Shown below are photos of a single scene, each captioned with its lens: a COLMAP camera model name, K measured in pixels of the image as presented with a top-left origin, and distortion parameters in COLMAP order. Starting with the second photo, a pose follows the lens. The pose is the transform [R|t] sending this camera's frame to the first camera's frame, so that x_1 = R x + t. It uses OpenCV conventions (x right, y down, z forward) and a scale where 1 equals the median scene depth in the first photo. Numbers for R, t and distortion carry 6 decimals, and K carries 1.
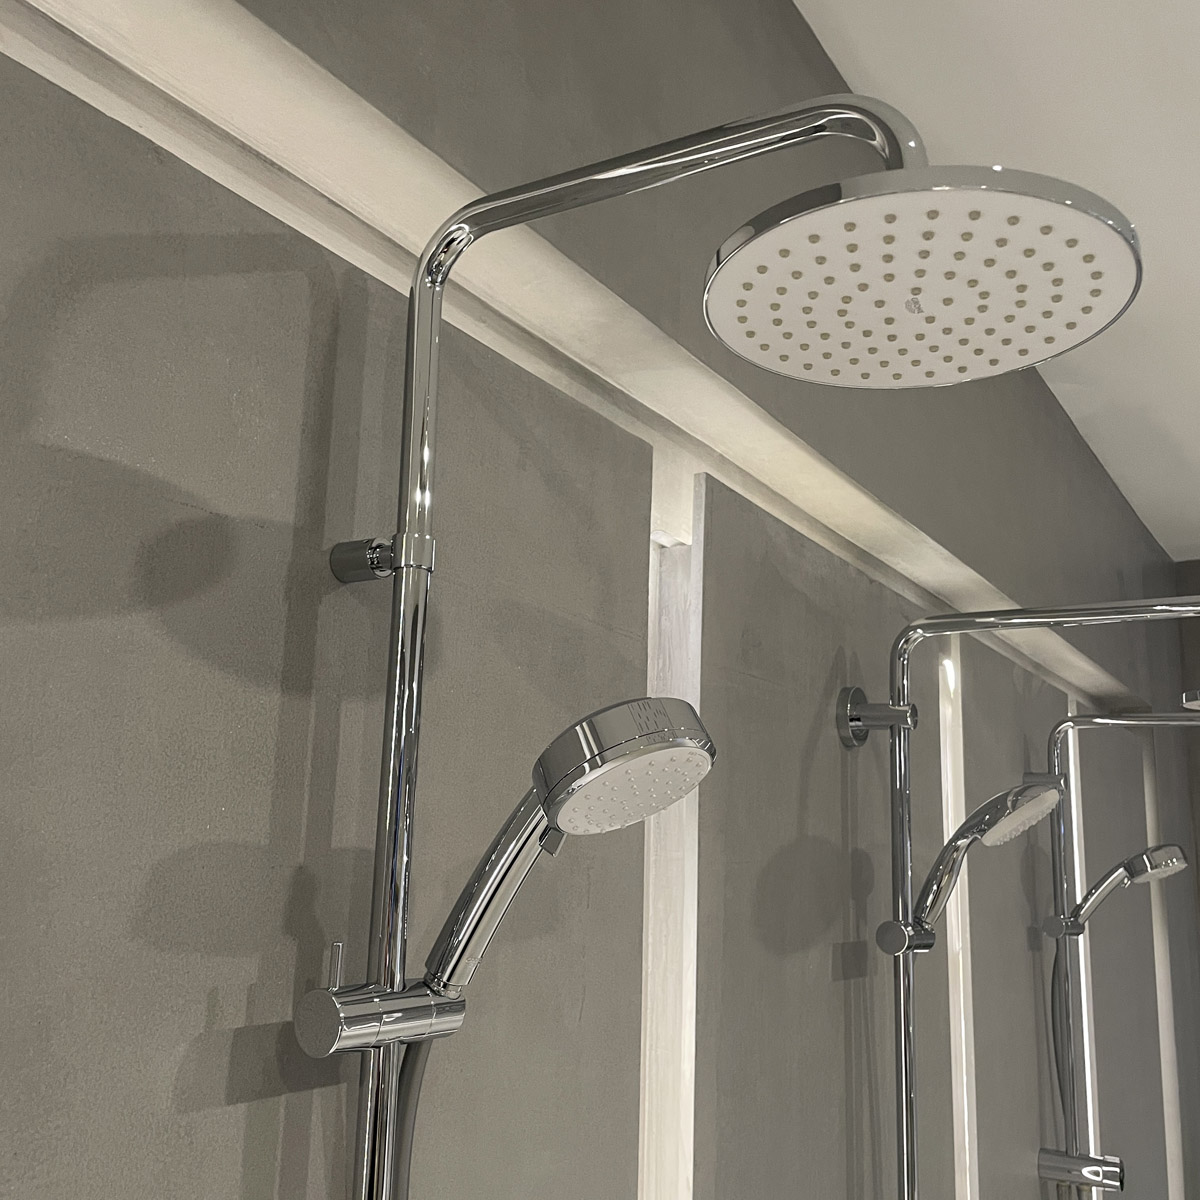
lens RADIAL K [[1256.2, 0, 568.6], [0, 1256.2, 619.9], [0, 0, 1]] dist [0.126276, -0.235828]
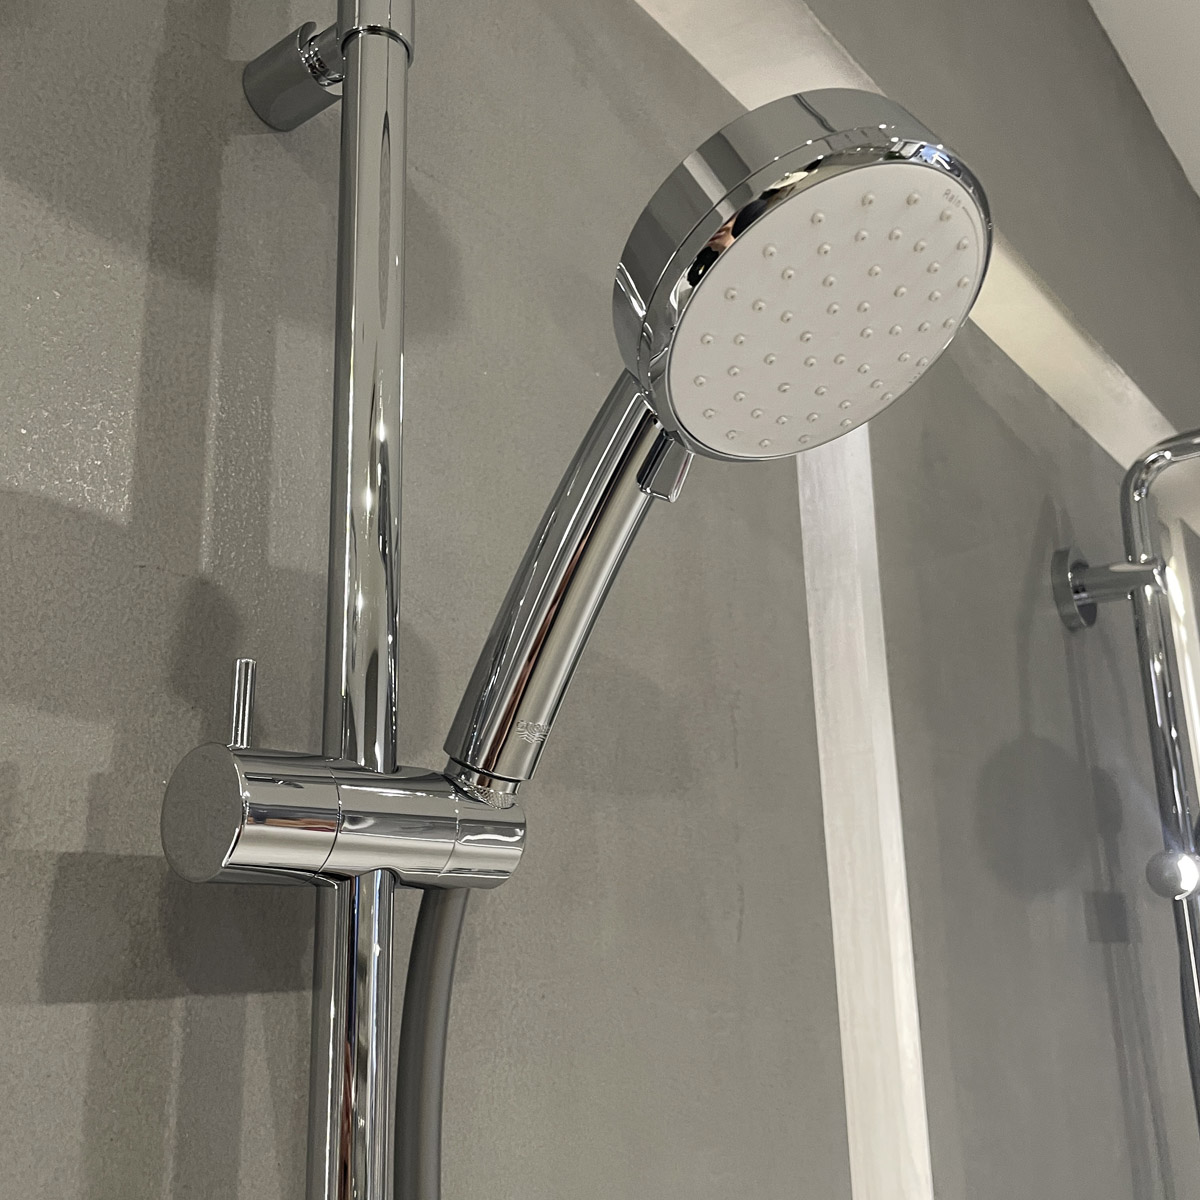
lens RADIAL K [[1256.2, 0, 568.6], [0, 1256.2, 619.9], [0, 0, 1]] dist [0.126276, -0.235828]
pose [[0.993701, -0.075318, -0.082975, -0.013791], [0.068889, 0.994587, -0.077788, 0.266329], [0.088385, 0.071582, 0.993511, 0.483606]]
